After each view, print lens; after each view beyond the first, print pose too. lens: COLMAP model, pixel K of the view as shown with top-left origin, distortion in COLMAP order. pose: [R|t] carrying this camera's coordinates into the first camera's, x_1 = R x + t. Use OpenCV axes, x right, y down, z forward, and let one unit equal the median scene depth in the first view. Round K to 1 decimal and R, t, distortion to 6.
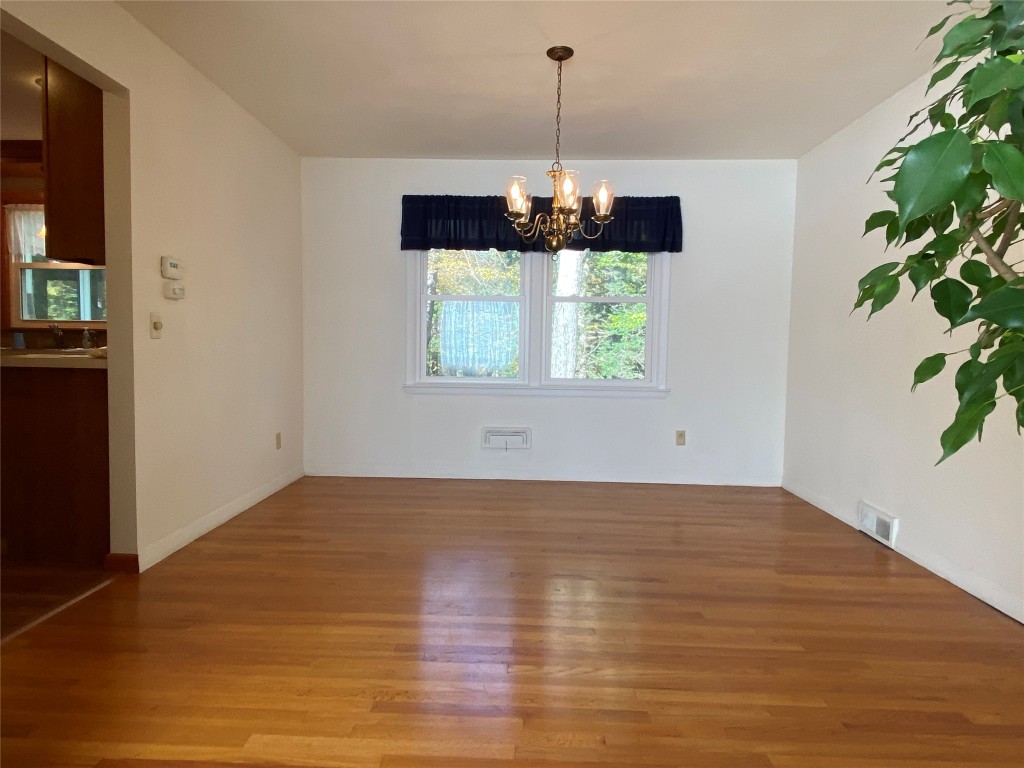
lens RADIAL K [[618.2, 0, 508.3], [0, 618.2, 380.5], [0, 0, 1]] dist [-0.001888, -0.000715]
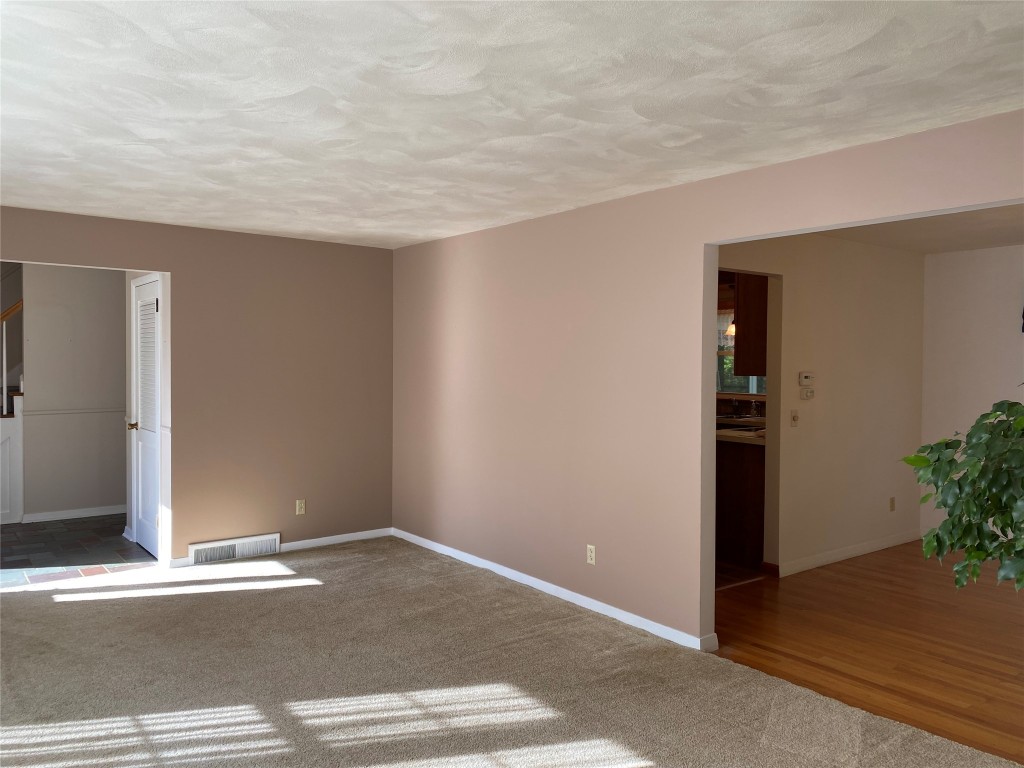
lens RADIAL K [[779.5, 0, 509.1], [0, 779.5, 382.3], [0, 0, 1]] dist [0.034011, -0.006399]
pose [[0.623303, 0.007134, -0.781948, 0.495989], [-0.037570, 0.999077, -0.020833, -0.109909], [0.781077, 0.042363, 0.622996, -0.748919]]
